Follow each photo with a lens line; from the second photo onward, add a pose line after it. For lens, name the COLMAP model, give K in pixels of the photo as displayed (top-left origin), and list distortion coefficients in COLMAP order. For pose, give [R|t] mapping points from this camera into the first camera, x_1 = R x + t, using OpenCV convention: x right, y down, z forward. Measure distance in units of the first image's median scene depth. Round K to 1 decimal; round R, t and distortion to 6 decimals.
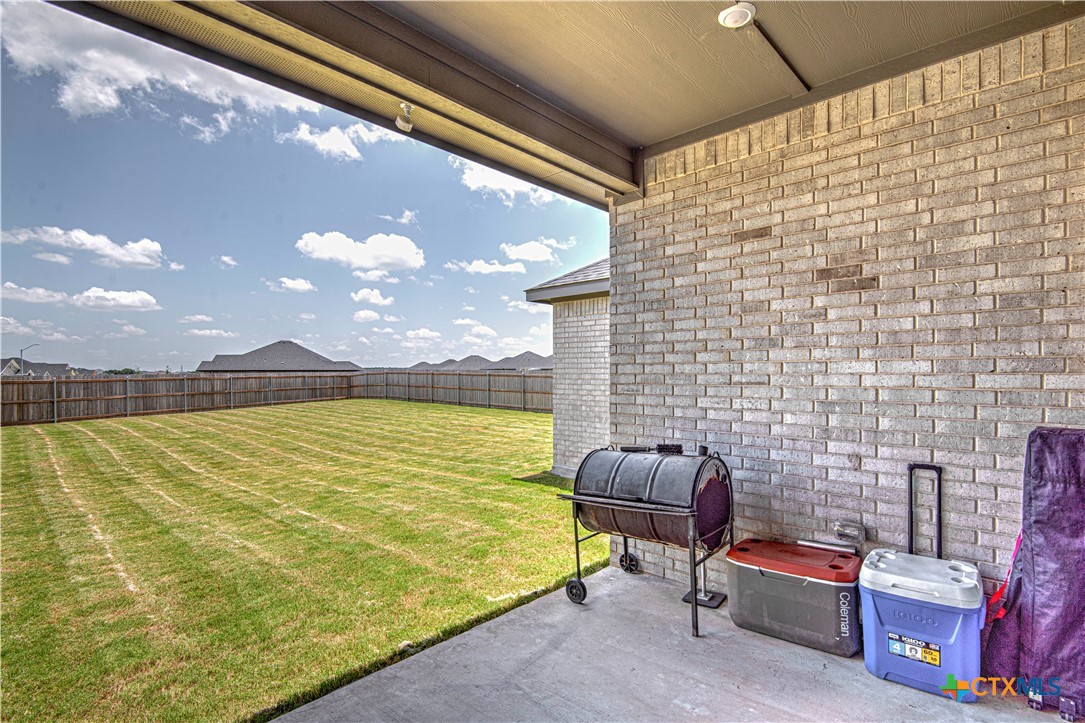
lens RADIAL K [[523.1, 0, 541.7], [0, 523.1, 372.0], [0, 0, 1]] dist [0.014489, -0.003235]
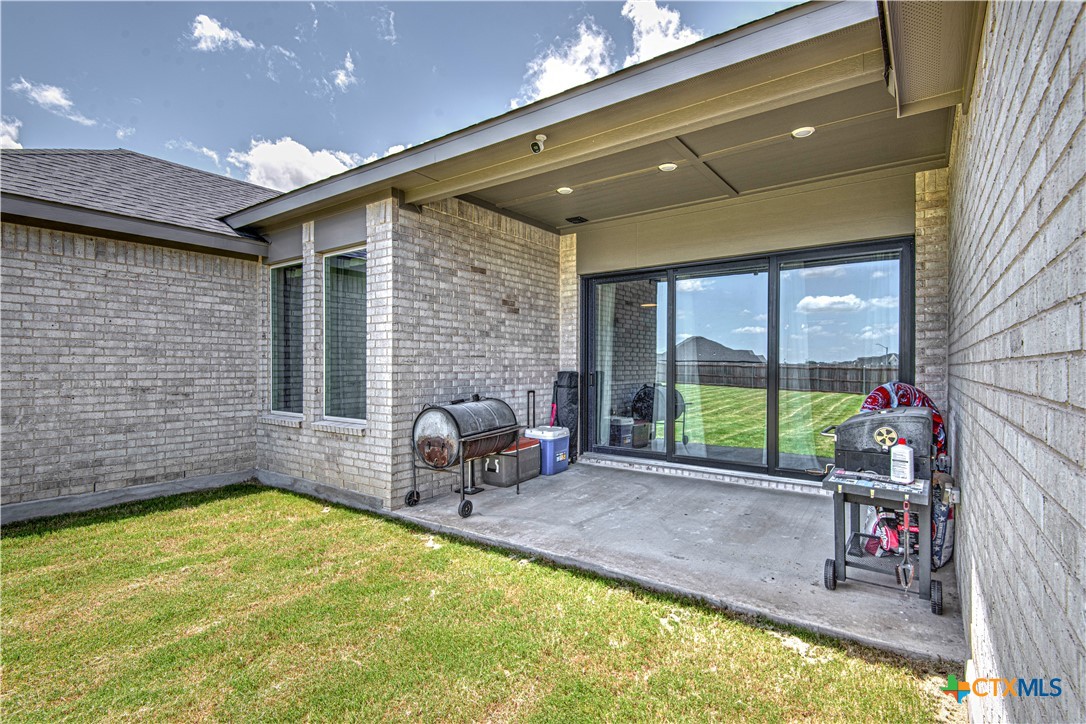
lens RADIAL K [[523.6, 0, 543.1], [0, 523.6, 362.4], [0, 0, 1]] dist [0.014489, -0.003235]
pose [[-0.128613, 0.012078, 0.991621, -1.378928], [-0.005115, 0.999904, -0.012843, 0.064593], [-0.991682, -0.006724, -0.128539, 1.044129]]
